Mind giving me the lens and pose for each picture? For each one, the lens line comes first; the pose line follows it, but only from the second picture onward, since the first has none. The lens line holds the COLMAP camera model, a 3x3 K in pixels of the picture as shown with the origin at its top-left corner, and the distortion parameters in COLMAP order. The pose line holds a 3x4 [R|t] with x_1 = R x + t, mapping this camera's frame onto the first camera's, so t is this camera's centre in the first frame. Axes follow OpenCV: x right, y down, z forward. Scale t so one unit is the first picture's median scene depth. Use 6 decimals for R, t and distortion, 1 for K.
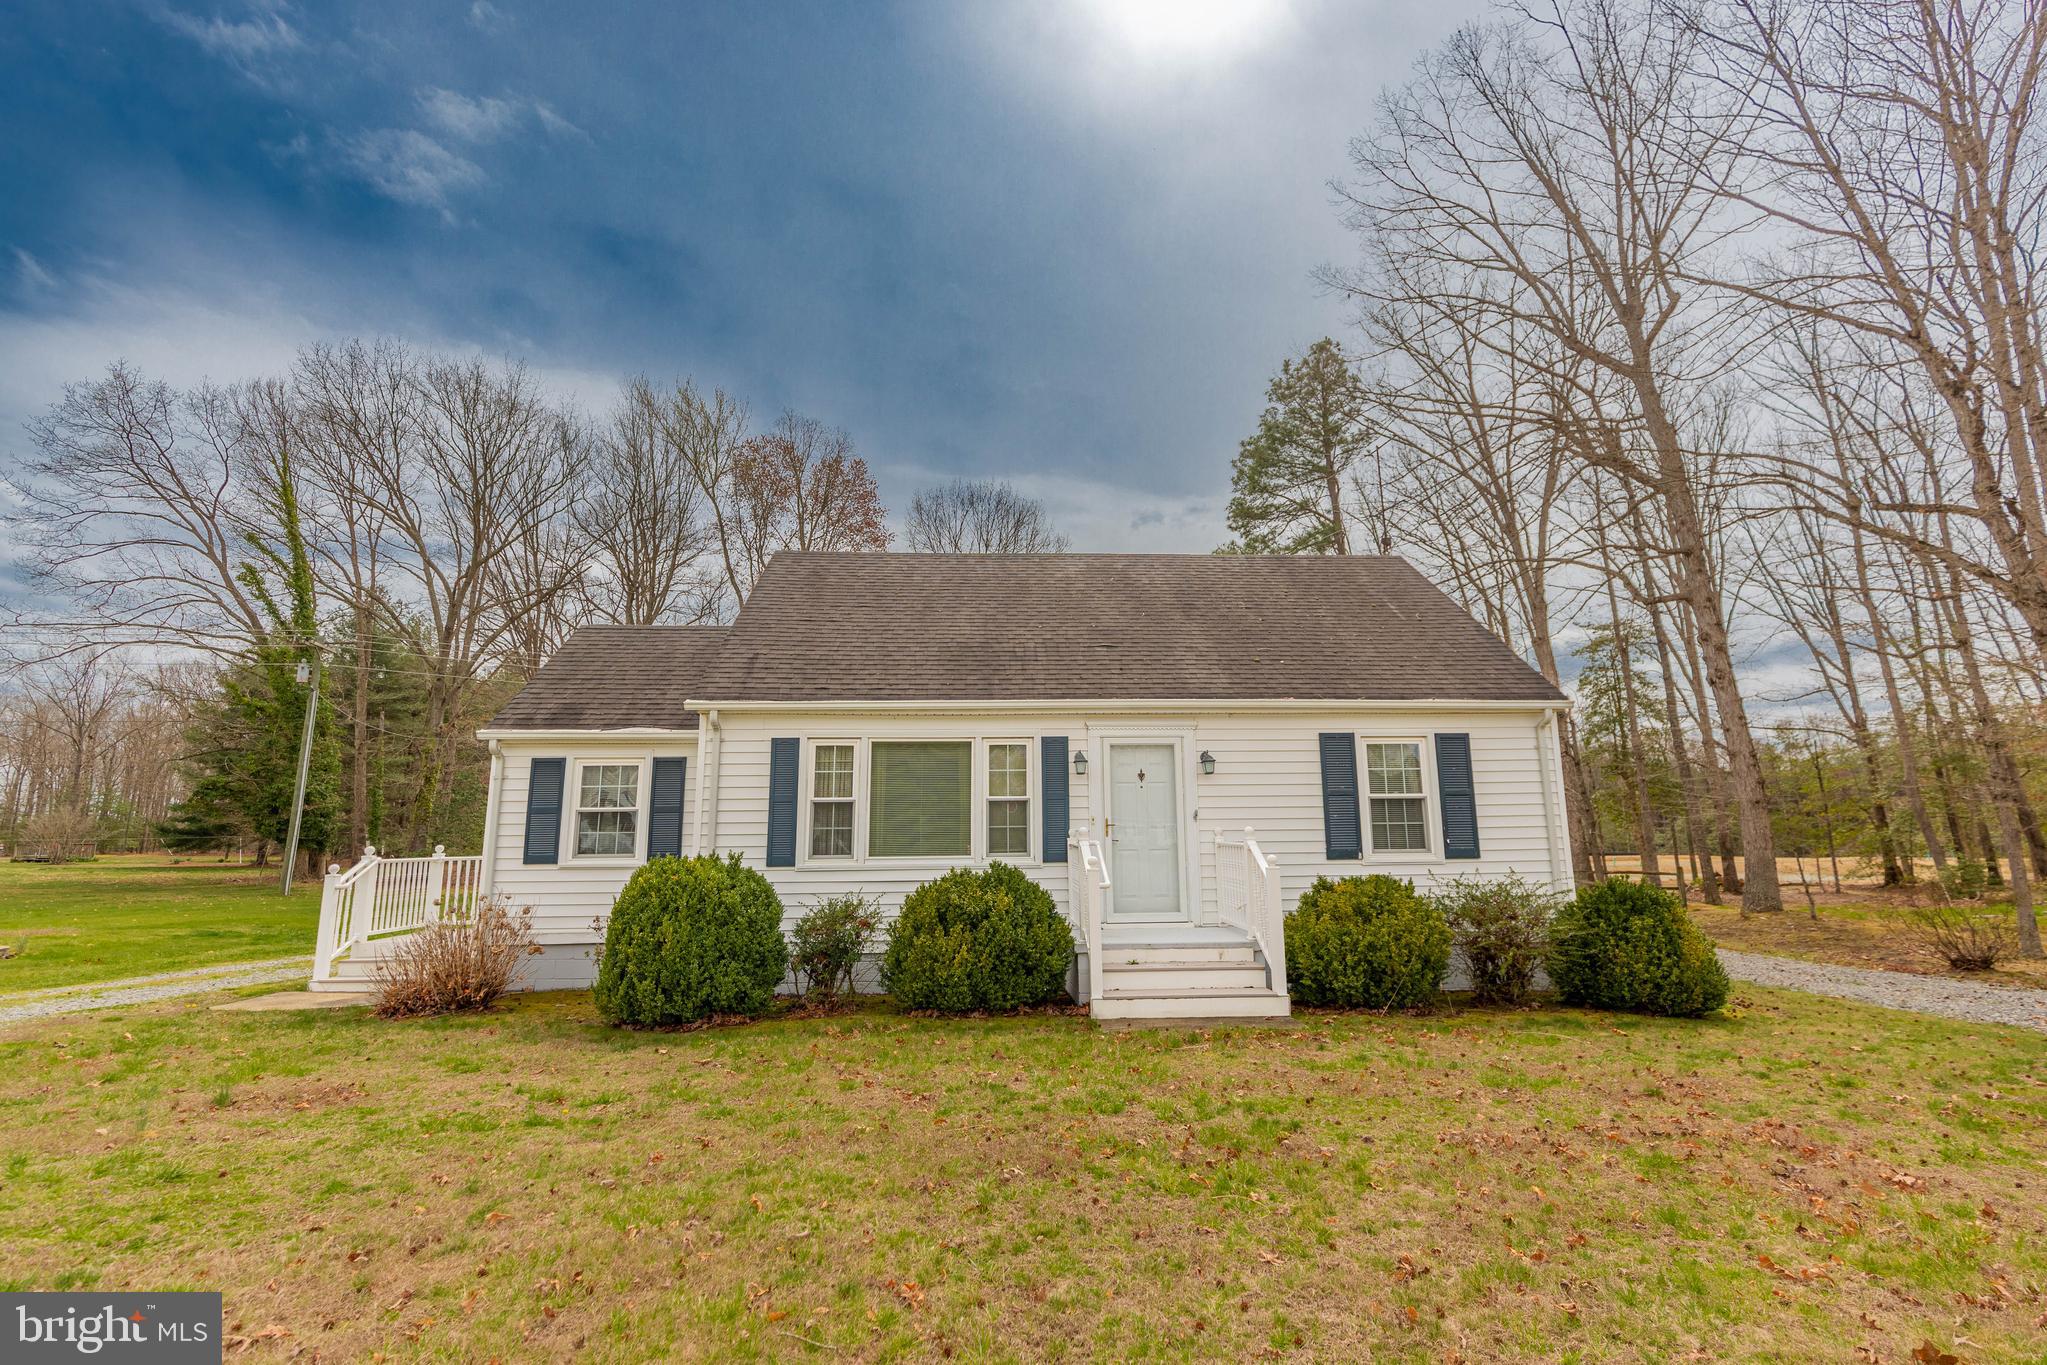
lens RADIAL K [[949.9, 0, 1027.9], [0, 949.9, 675.1], [0, 0, 1]] dist [0.014738, -0.000550]
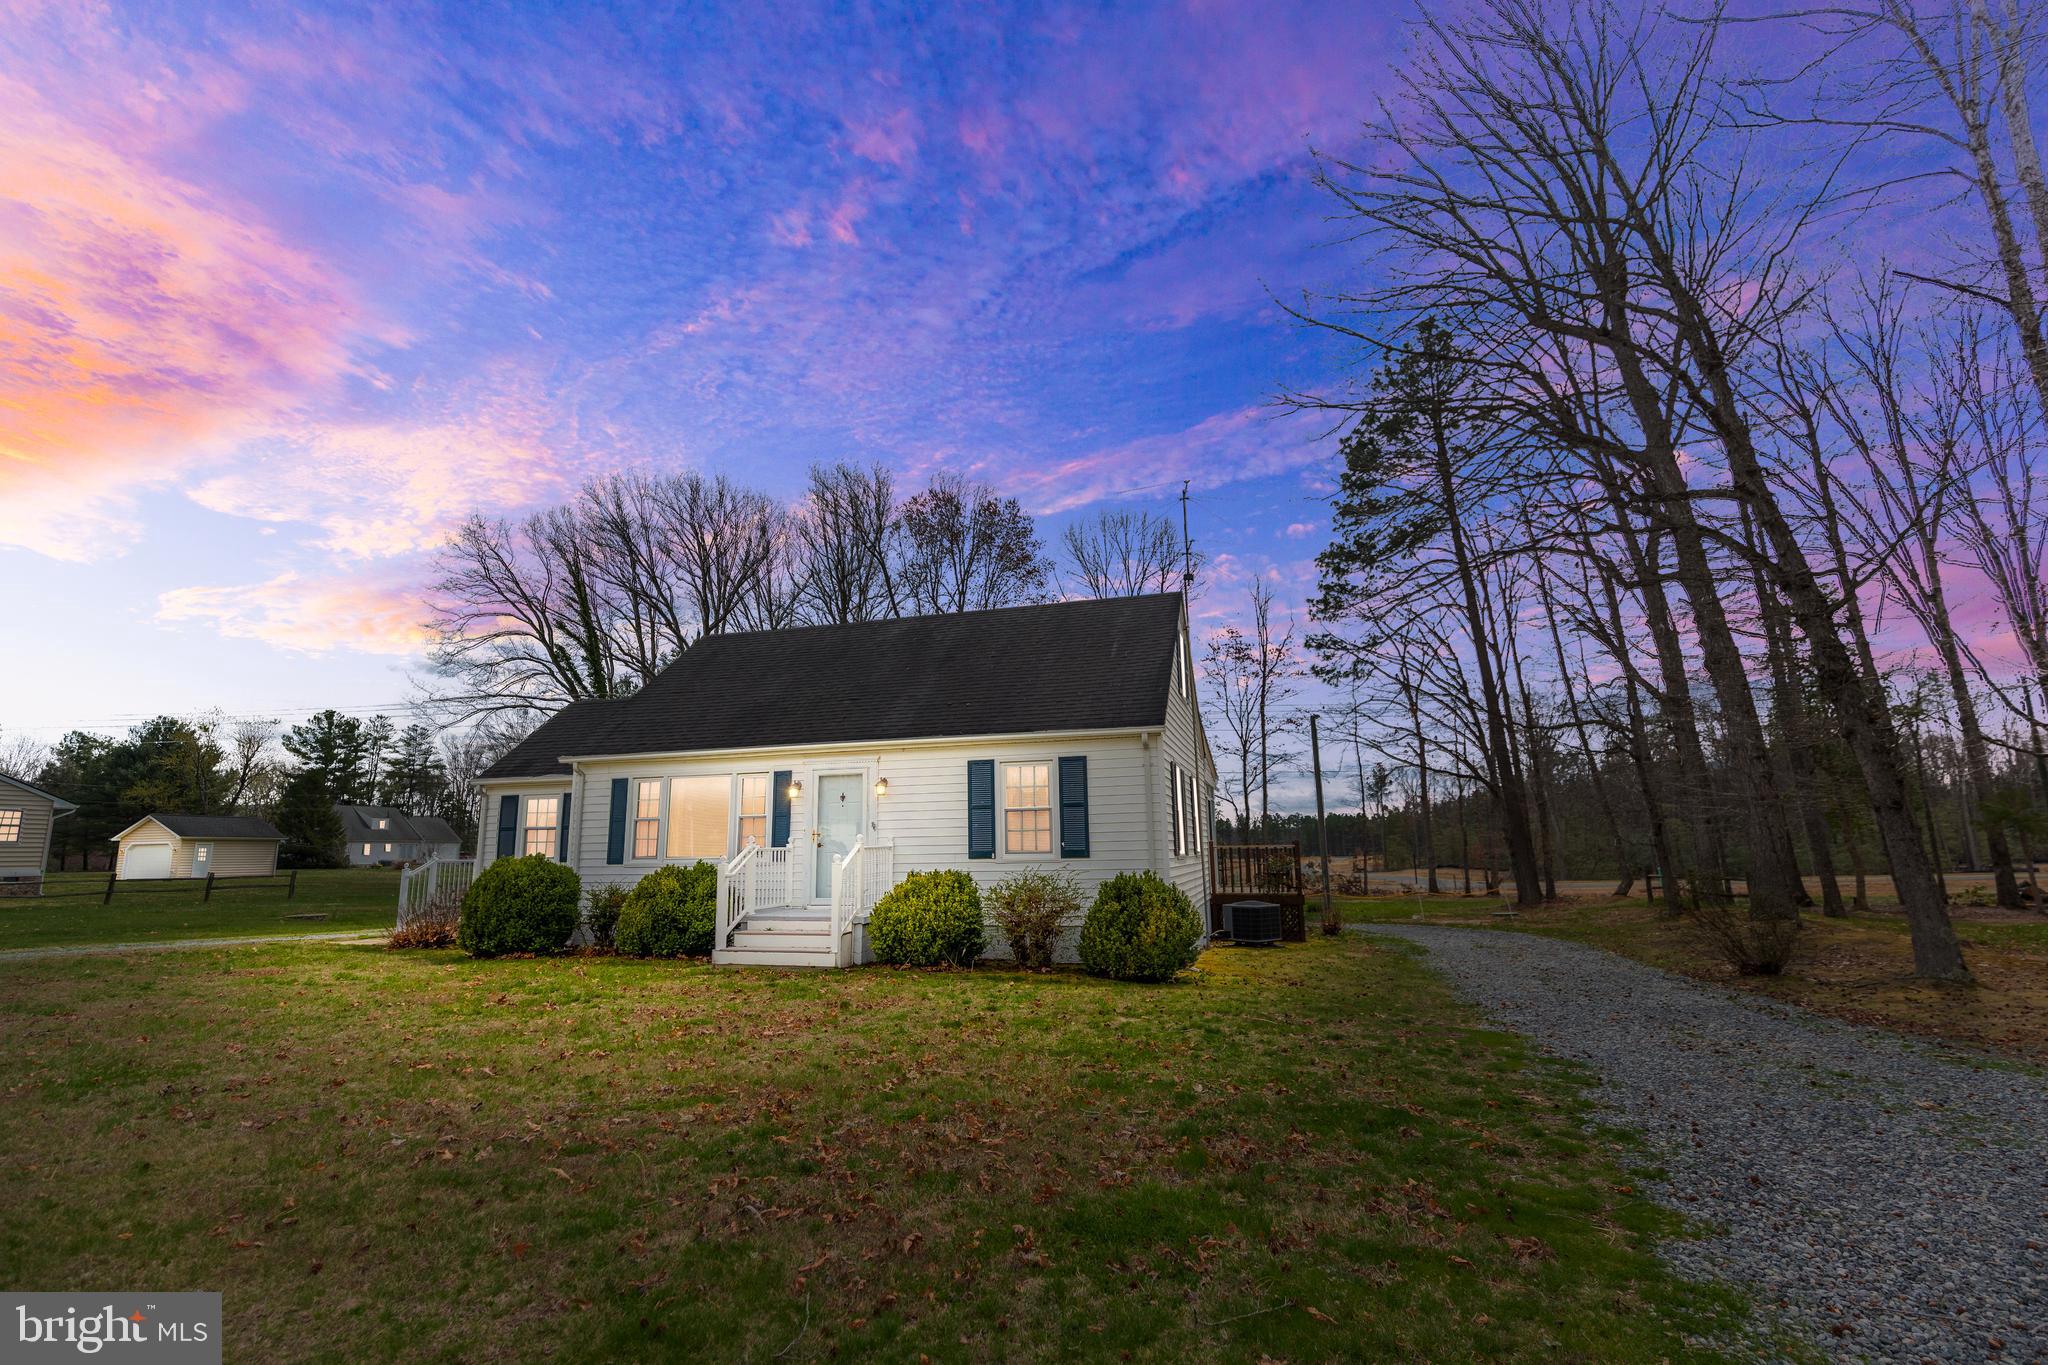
lens RADIAL K [[918.6, 0, 993.7], [0, 918.6, 755.5], [0, 0, 1]] dist [0.024800, 0.000022]
pose [[0.939283, -0.039713, -0.340837, 0.778062], [0.066397, 0.995543, 0.066980, -0.027259], [0.336658, -0.085544, 0.937733, -0.154919]]
